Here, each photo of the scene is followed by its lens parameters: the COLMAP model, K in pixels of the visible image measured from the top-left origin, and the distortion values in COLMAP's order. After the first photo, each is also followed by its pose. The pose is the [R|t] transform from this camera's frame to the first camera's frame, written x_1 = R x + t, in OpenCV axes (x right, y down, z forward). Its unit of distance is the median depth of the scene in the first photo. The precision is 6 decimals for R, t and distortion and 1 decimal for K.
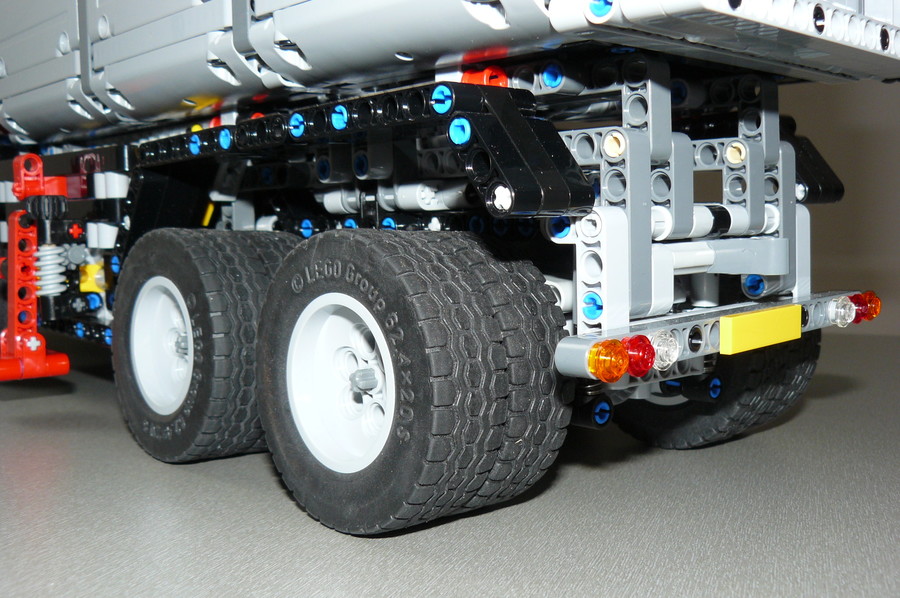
lens RADIAL K [[961.5, 0, 450.0], [0, 961.5, 299.0], [0, 0, 1]] dist [-0.145782, 0.026642]
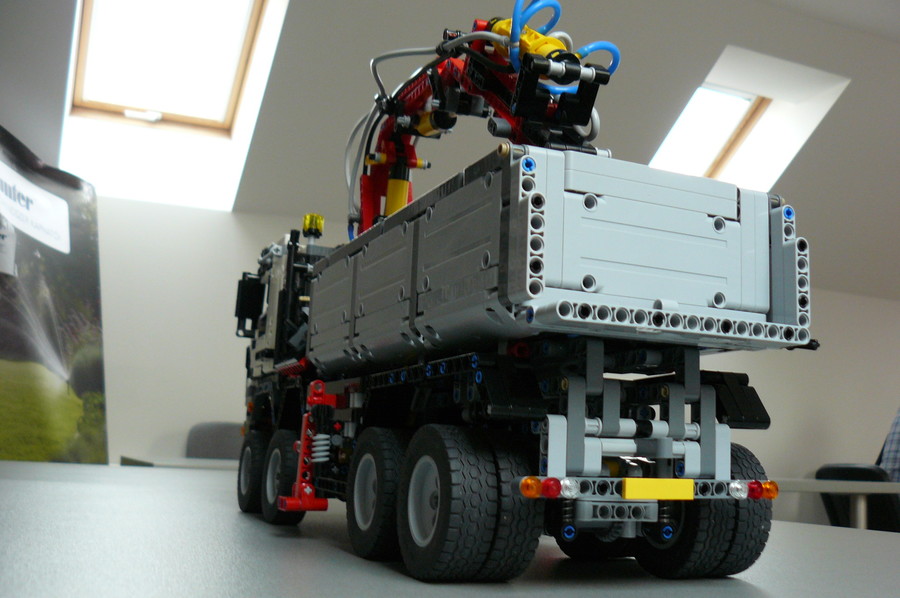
lens RADIAL K [[954.8, 0, 453.6], [0, 954.8, 316.2], [0, 0, 1]] dist [-0.170143, 0.158141]
pose [[0.936687, -0.003869, -0.350146, 0.574772], [-0.073367, 0.975576, -0.207047, 0.105621], [0.342395, 0.219628, 0.913526, -0.785793]]
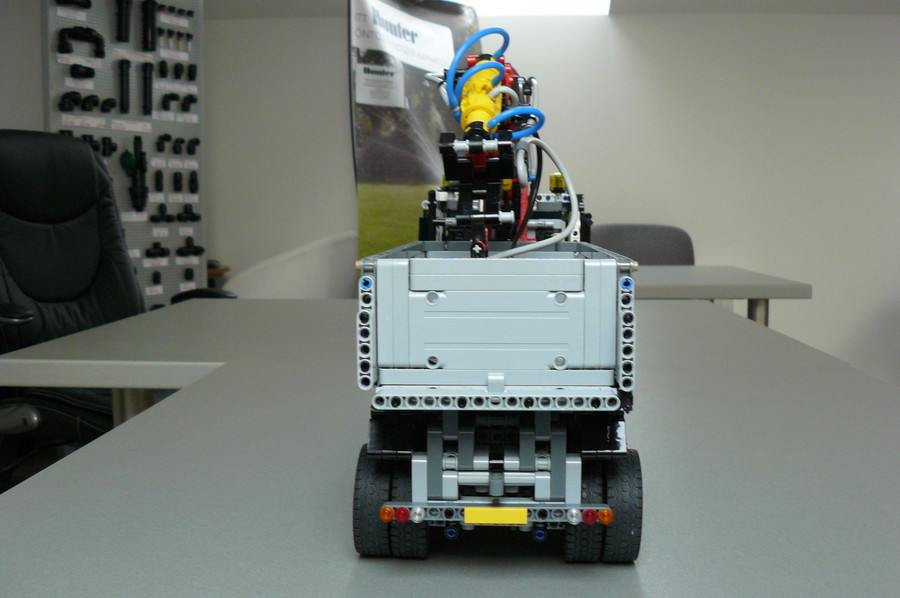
lens RADIAL K [[953.3, 0, 449.6], [0, 953.3, 328.8], [0, 0, 1]] dist [-0.203290, 0.012910]
pose [[0.682913, 0.091439, -0.724754, 1.841197], [-0.052381, 0.995711, 0.076268, -0.574648], [0.728619, -0.014120, 0.684774, -0.647555]]
